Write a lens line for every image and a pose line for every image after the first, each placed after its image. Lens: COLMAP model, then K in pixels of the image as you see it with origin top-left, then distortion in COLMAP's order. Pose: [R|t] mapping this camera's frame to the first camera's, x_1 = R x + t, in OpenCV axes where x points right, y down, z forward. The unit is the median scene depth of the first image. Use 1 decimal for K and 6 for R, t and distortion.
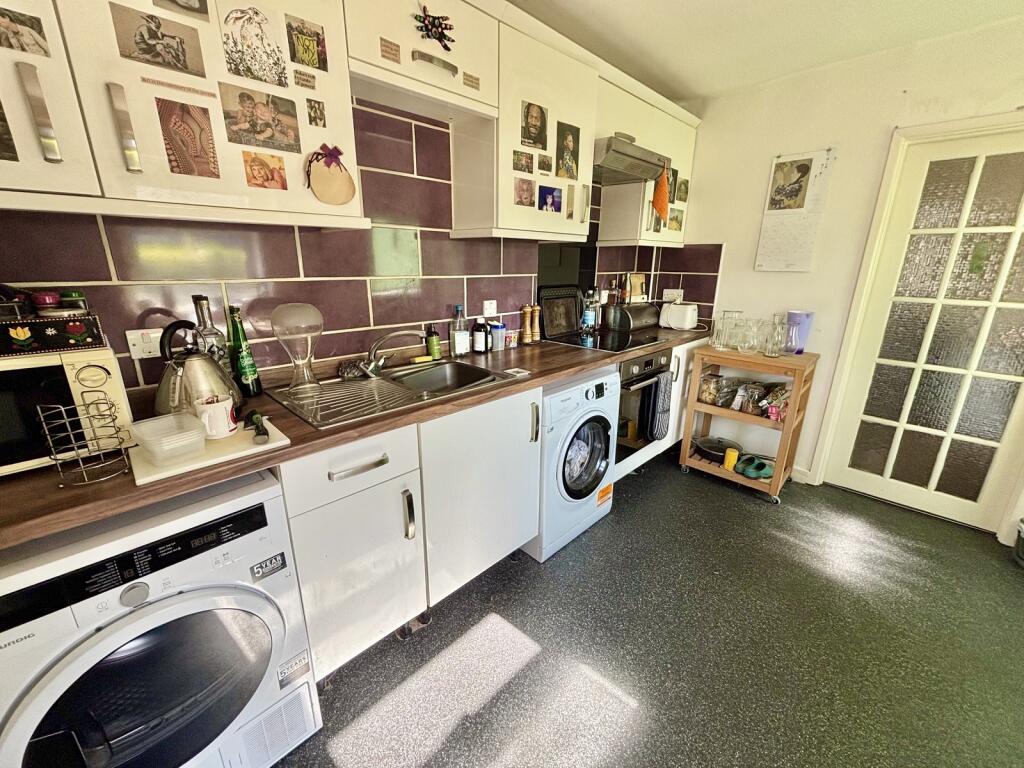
lens RADIAL K [[417.5, 0, 509.4], [0, 417.5, 386.8], [0, 0, 1]] dist [0.000833, -0.000275]
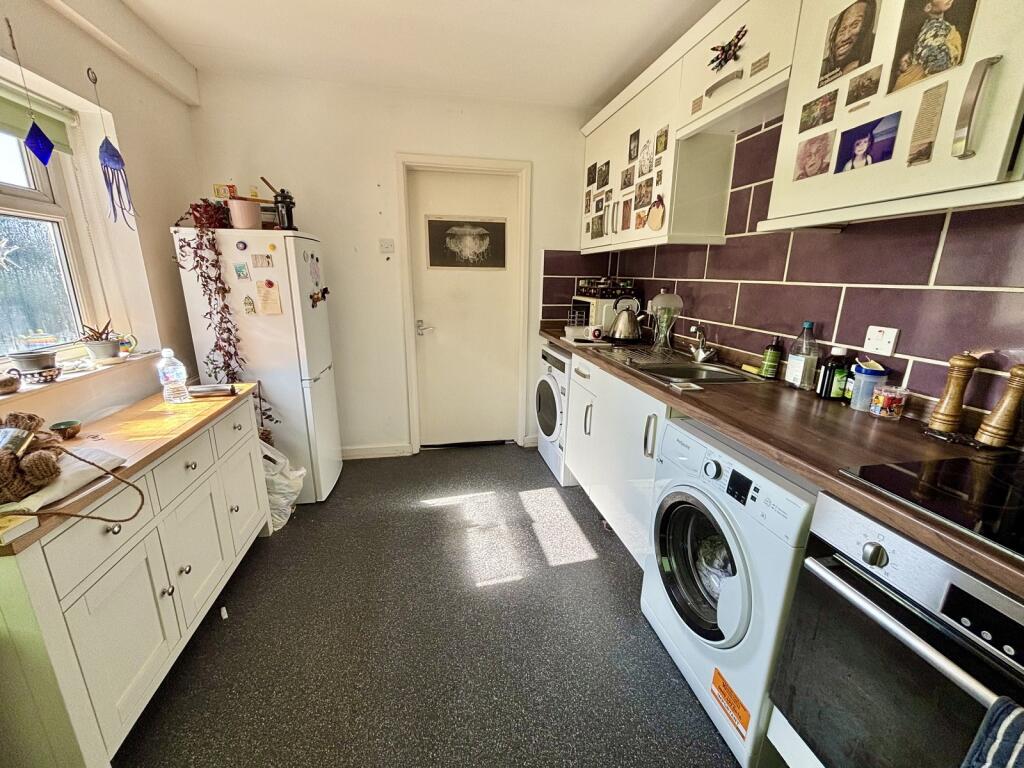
lens RADIAL K [[417.5, 0, 509.4], [0, 417.5, 386.8], [0, 0, 1]] dist [0.000833, -0.000275]
pose [[-0.563491, 0.202743, -0.800858, 0.911964], [-0.254140, 0.879865, 0.401560, -0.287206], [0.786060, 0.429806, -0.444271, 1.070759]]
